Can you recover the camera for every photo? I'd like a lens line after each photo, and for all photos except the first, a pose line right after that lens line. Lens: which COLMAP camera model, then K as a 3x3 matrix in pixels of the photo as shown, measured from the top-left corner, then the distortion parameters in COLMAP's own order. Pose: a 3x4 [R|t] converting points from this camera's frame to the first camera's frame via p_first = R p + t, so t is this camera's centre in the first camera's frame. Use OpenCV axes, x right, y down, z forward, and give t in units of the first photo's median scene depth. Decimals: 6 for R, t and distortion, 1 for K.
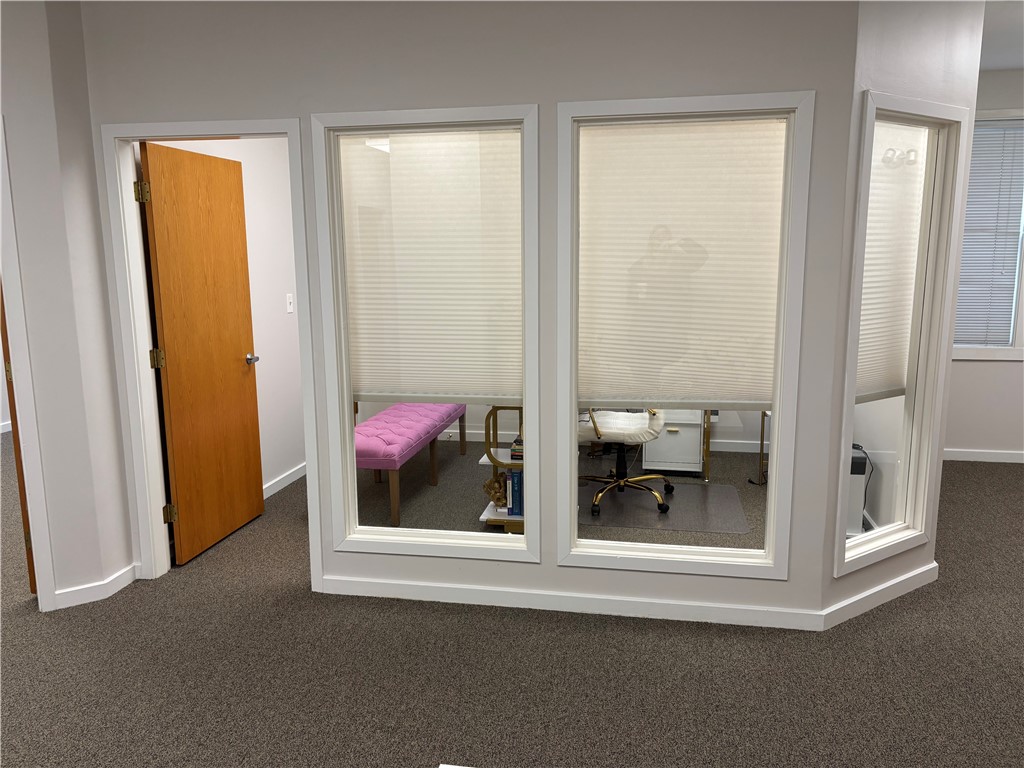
lens RADIAL K [[784.3, 0, 533.1], [0, 784.3, 397.7], [0, 0, 1]] dist [-0.027394, 0.002045]
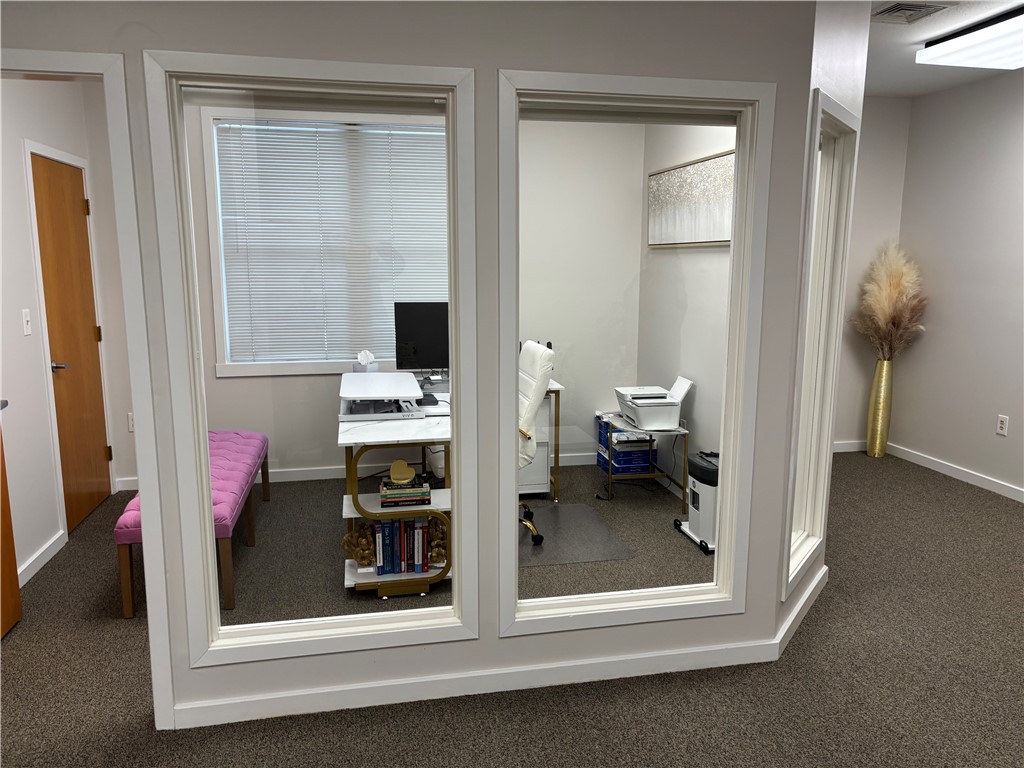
lens RADIAL K [[784.3, 0, 533.1], [0, 784.3, 397.7], [0, 0, 1]] dist [-0.027394, 0.002045]
pose [[0.921036, -0.059228, 0.384948, -0.222959], [0.060425, 0.998132, 0.008999, -0.039650], [-0.384762, 0.014972, 0.922894, 0.212200]]
